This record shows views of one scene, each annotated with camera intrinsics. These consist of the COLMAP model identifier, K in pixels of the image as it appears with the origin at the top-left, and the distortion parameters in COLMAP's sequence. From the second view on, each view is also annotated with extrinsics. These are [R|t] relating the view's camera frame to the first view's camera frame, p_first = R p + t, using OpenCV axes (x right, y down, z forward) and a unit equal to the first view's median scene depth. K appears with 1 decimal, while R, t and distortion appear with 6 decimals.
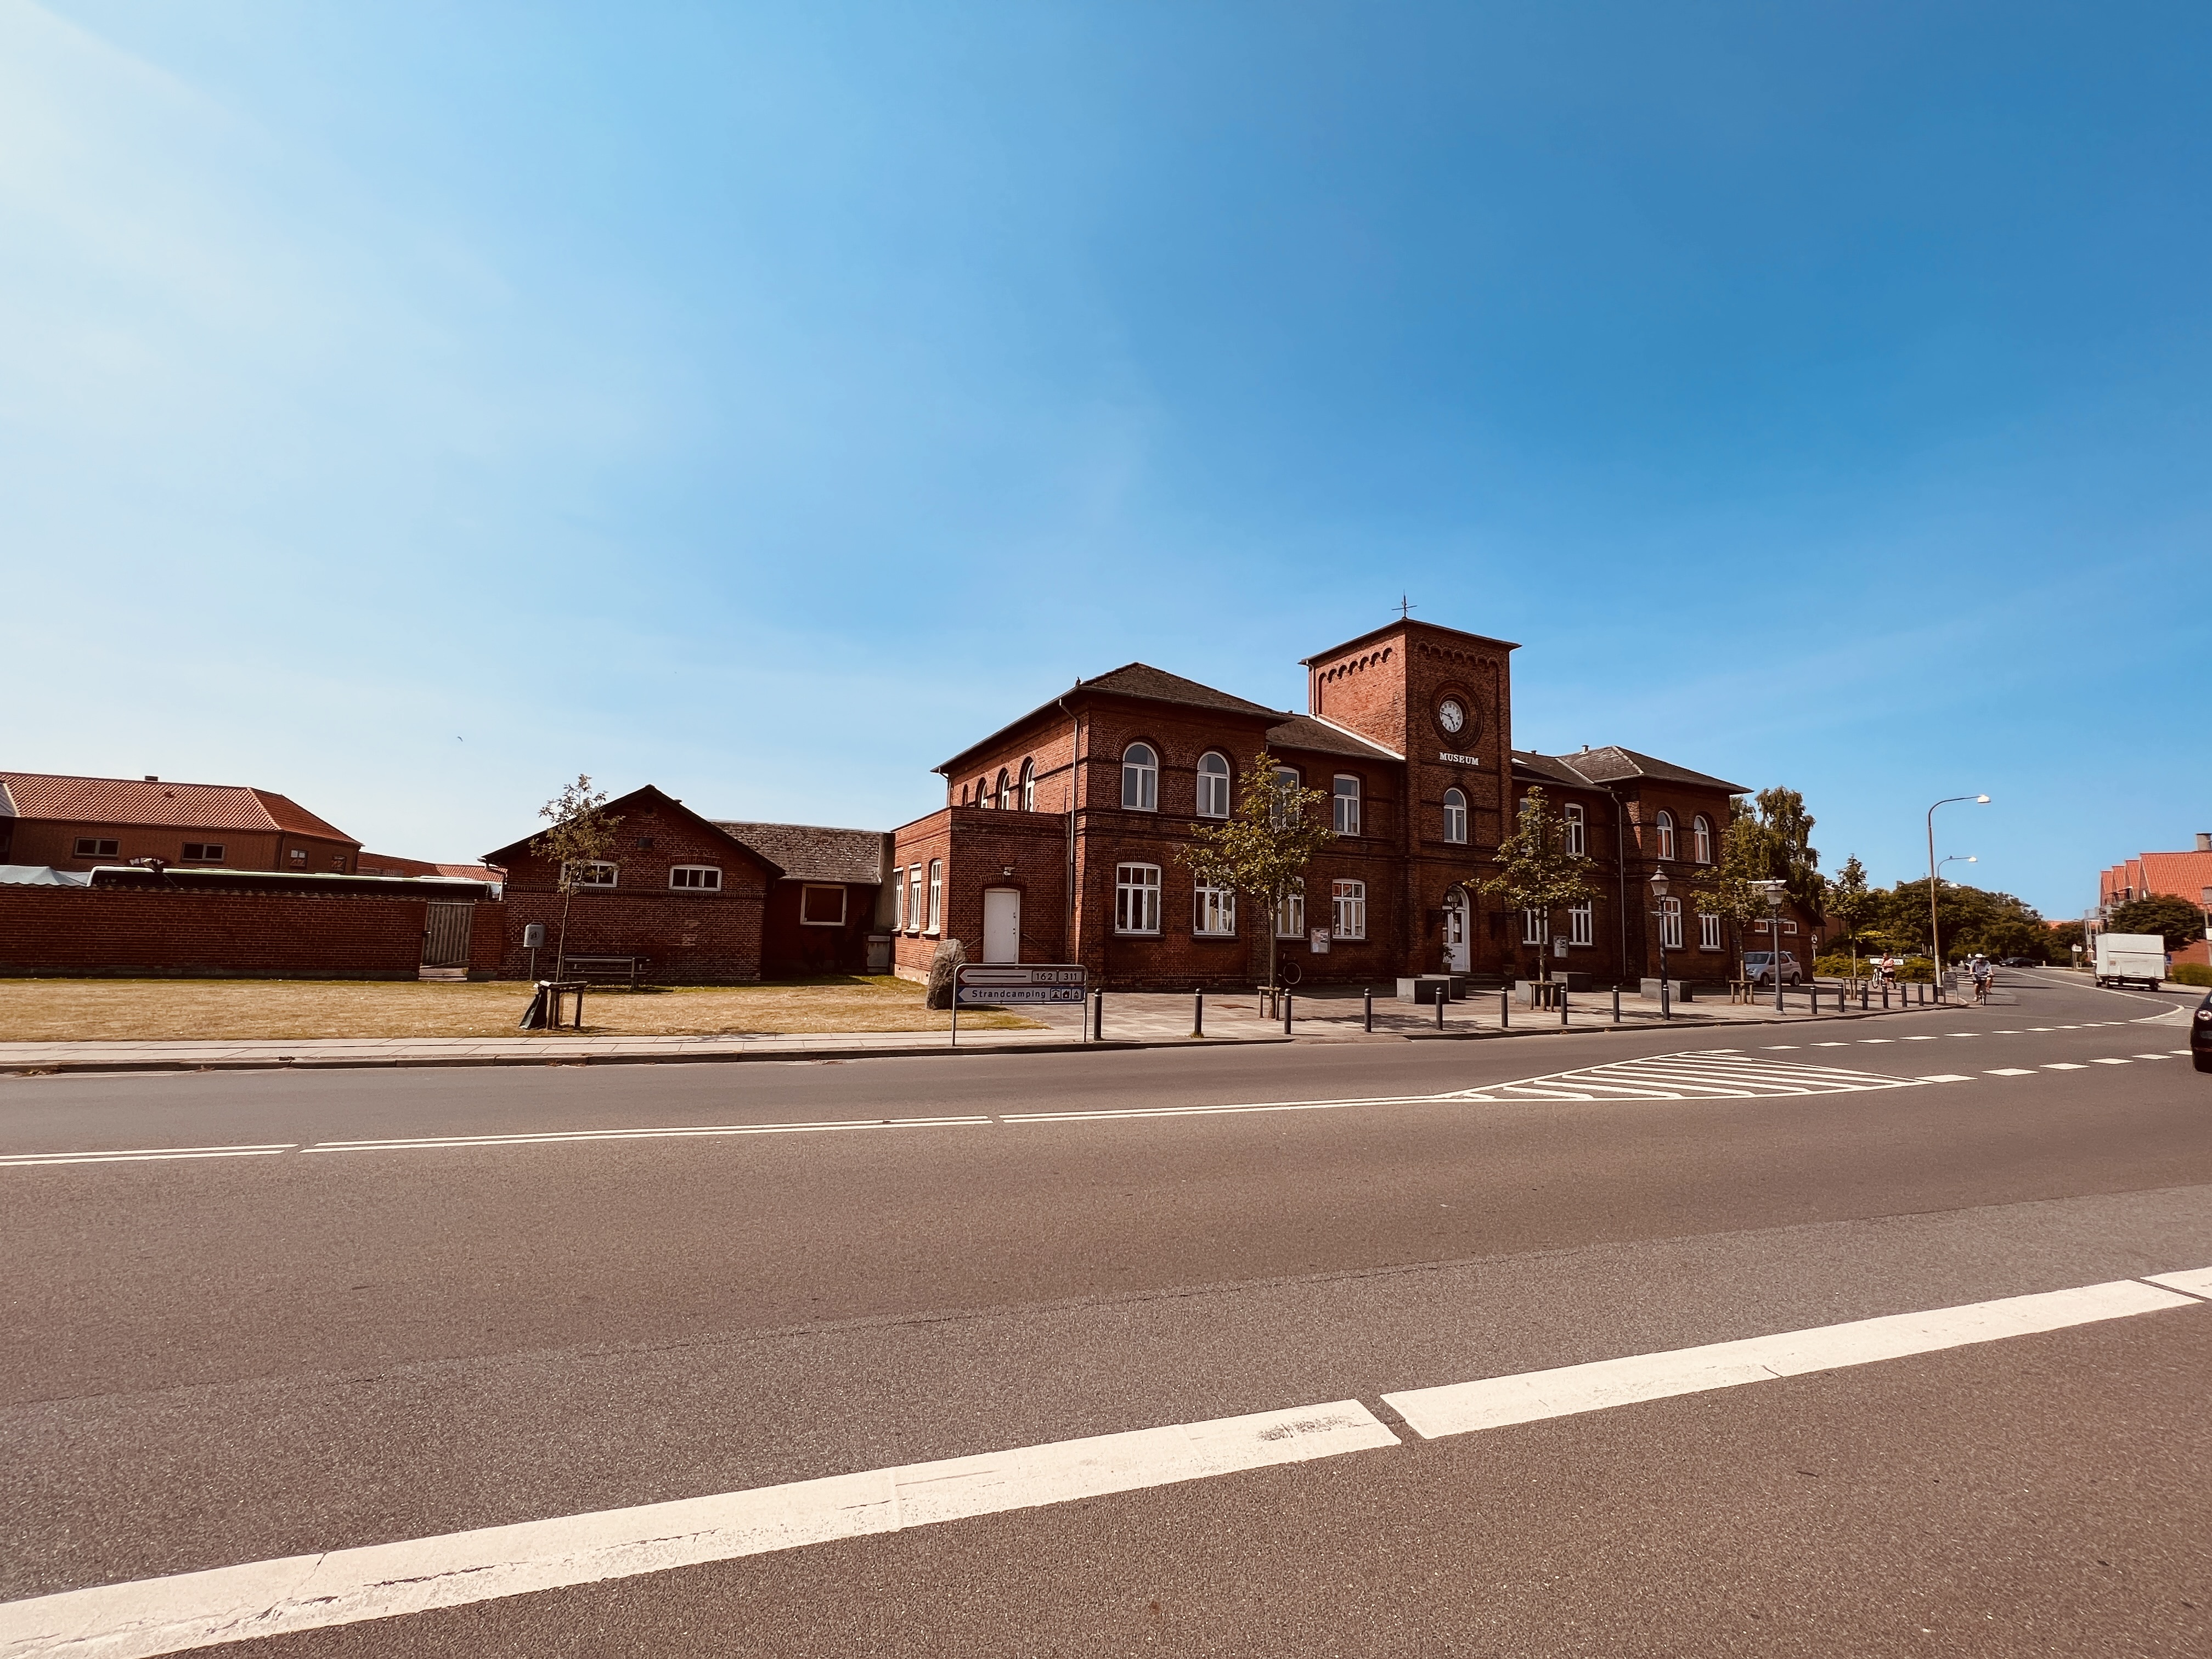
lens RADIAL K [[891.3, 0, 1099.0], [0, 891.3, 835.7], [0, 0, 1]] dist [-0.000871, 0.000042]
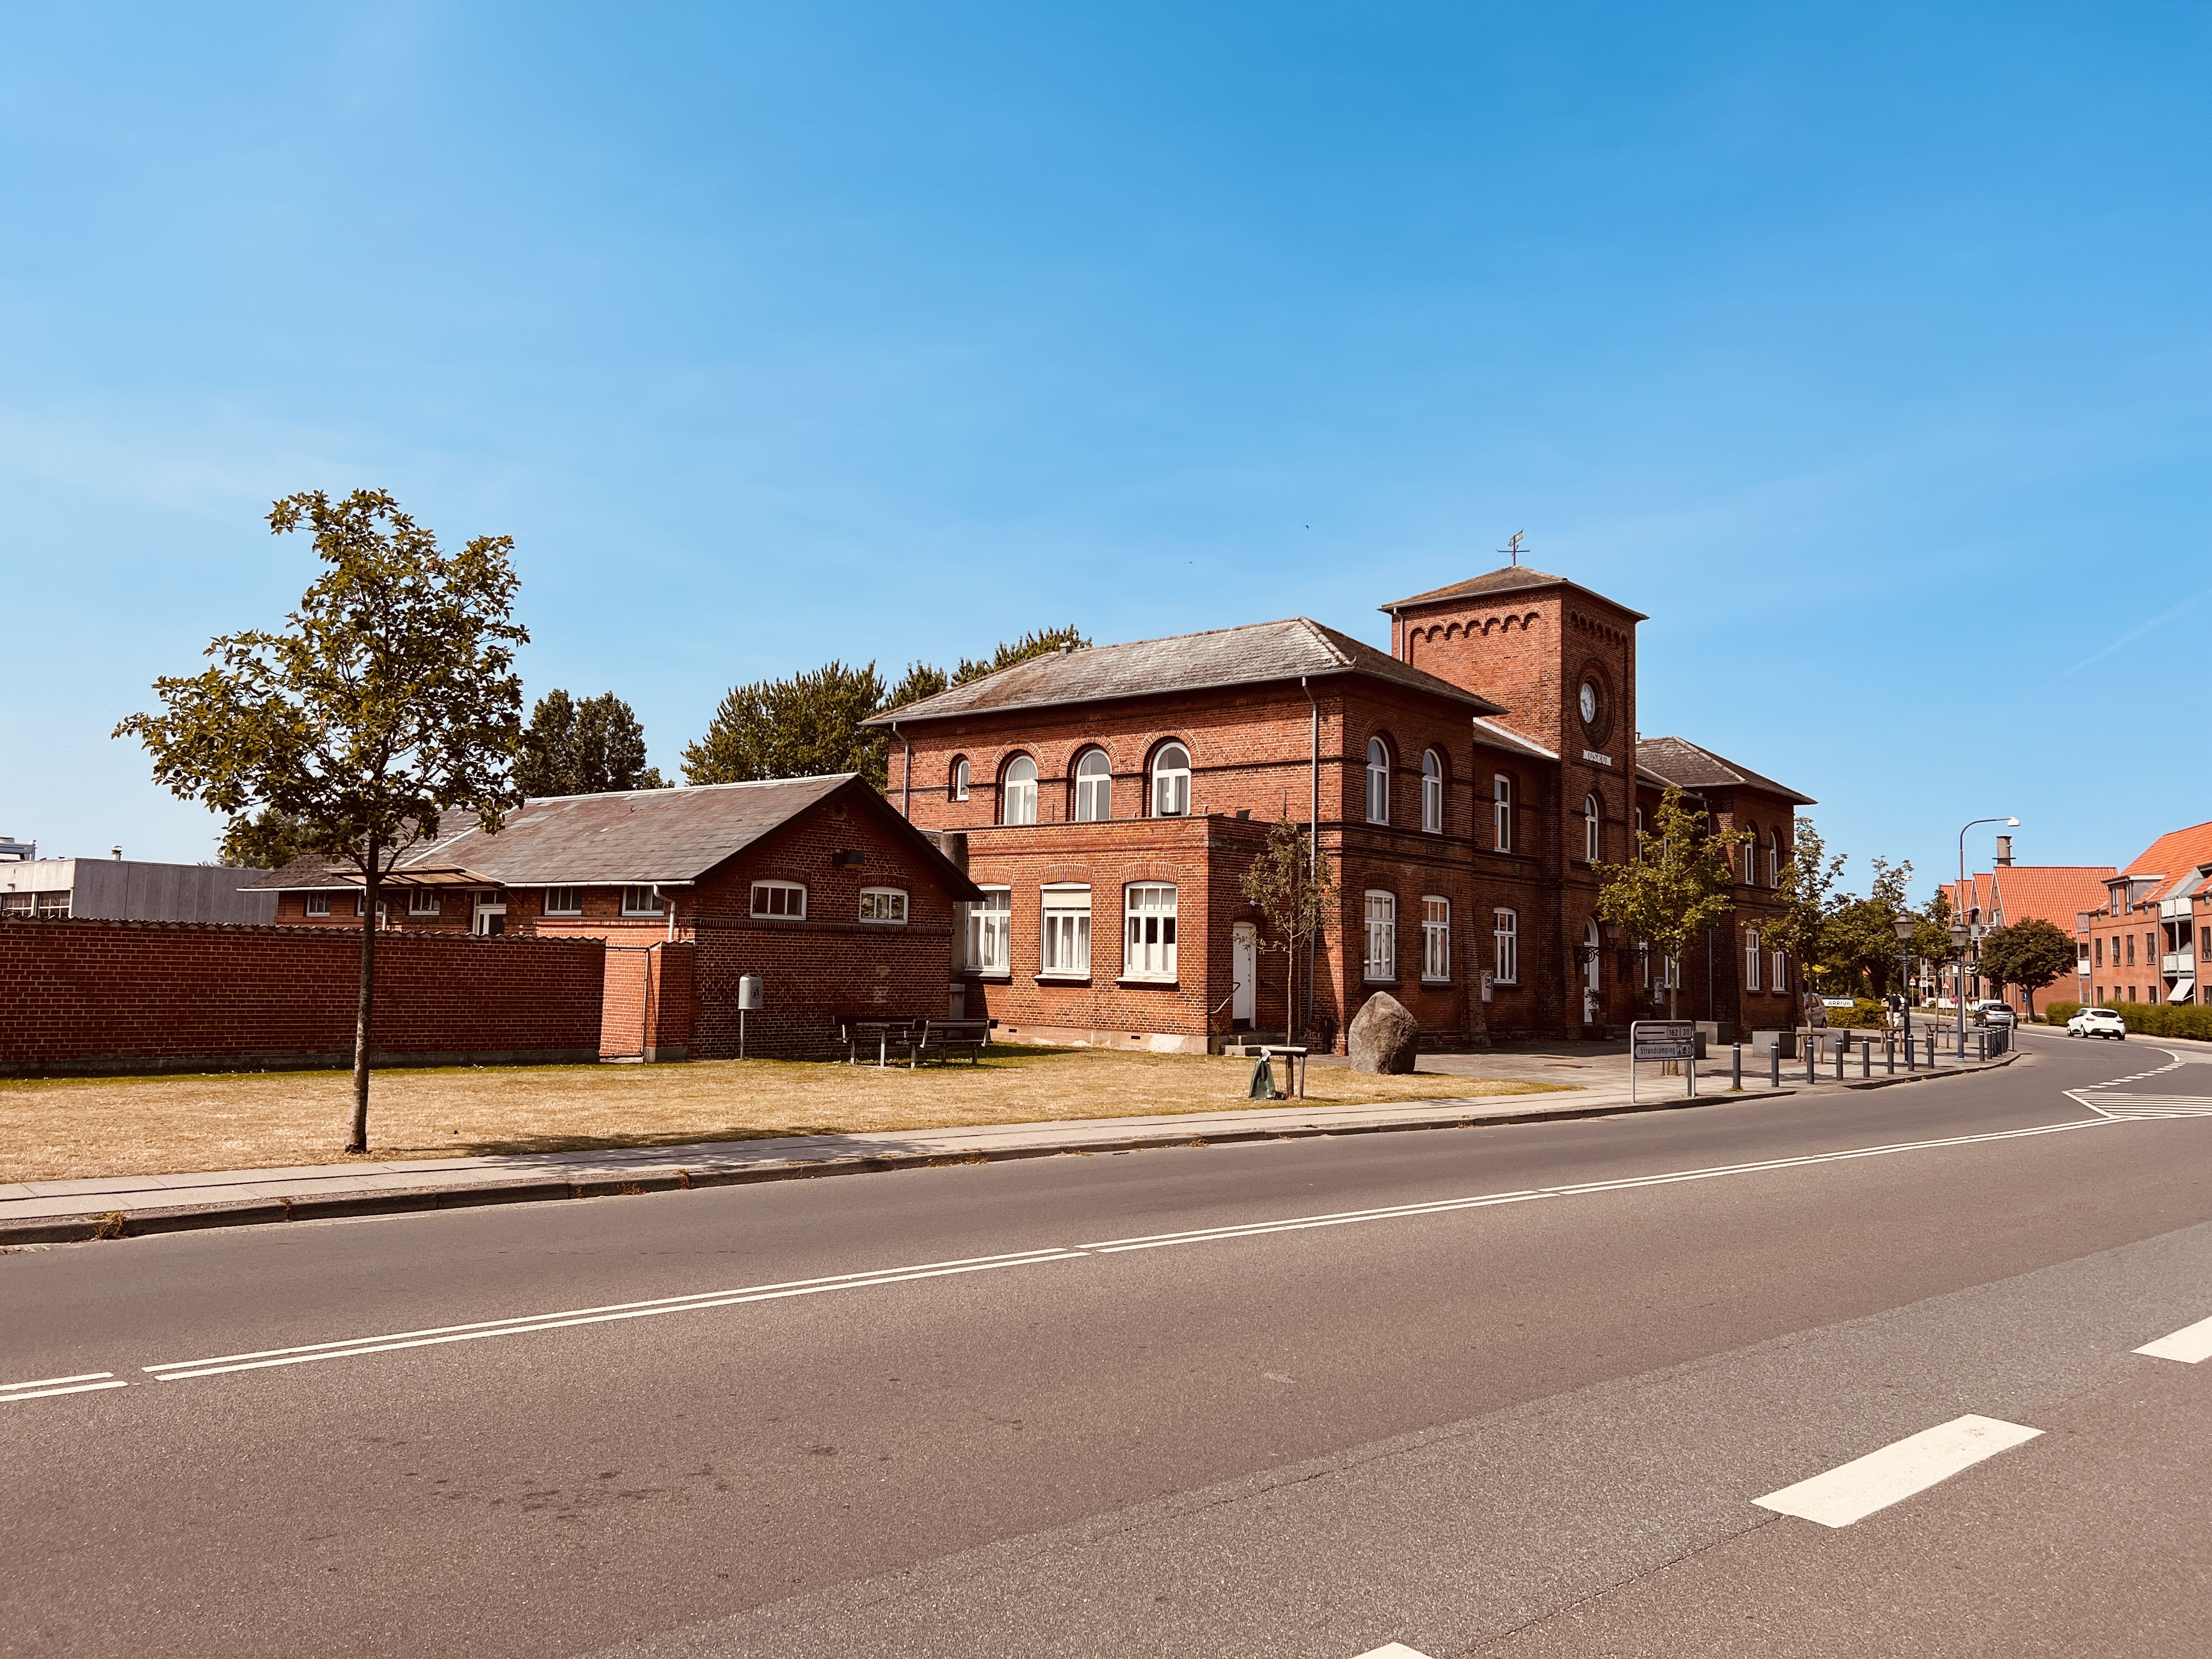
lens RADIAL K [[1680.8, 0, 1066.5], [0, 1680.8, 821.7], [0, 0, 1]] dist [0.080608, -0.000291]
pose [[0.910913, 0.030791, 0.411447, -0.680291], [-0.042178, 0.998937, 0.018623, -0.038428], [-0.410436, -0.034318, 0.911243, -0.202327]]
